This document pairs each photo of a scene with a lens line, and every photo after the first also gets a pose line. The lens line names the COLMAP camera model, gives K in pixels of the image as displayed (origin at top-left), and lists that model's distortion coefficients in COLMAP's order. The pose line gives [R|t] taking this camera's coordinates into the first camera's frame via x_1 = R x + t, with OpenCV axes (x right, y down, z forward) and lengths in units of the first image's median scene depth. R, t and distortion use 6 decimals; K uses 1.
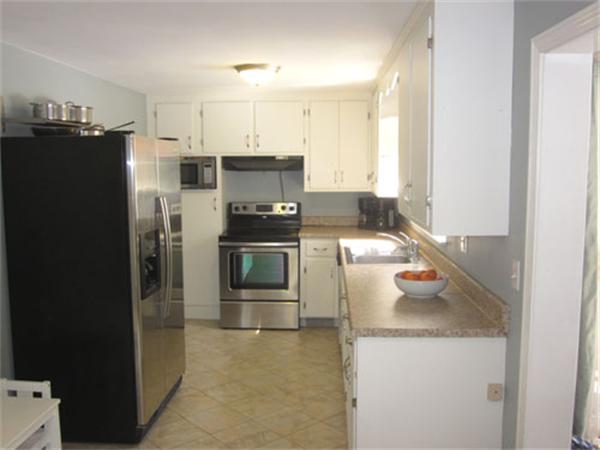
lens RADIAL K [[566.7, 0, 300.9], [0, 566.7, 222.6], [0, 0, 1]] dist [-0.076062, 0.000000]
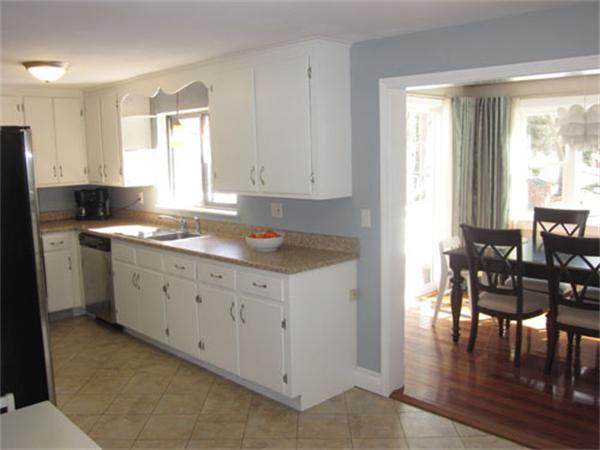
lens RADIAL K [[566.7, 0, 296.1], [0, 566.7, 222.9], [0, 0, 1]] dist [-0.076062, 0.000000]
pose [[0.691593, -0.109570, 0.713928, -0.380186], [0.098757, 0.993489, 0.056808, -0.003943], [-0.715504, 0.031217, 0.697911, -0.007969]]
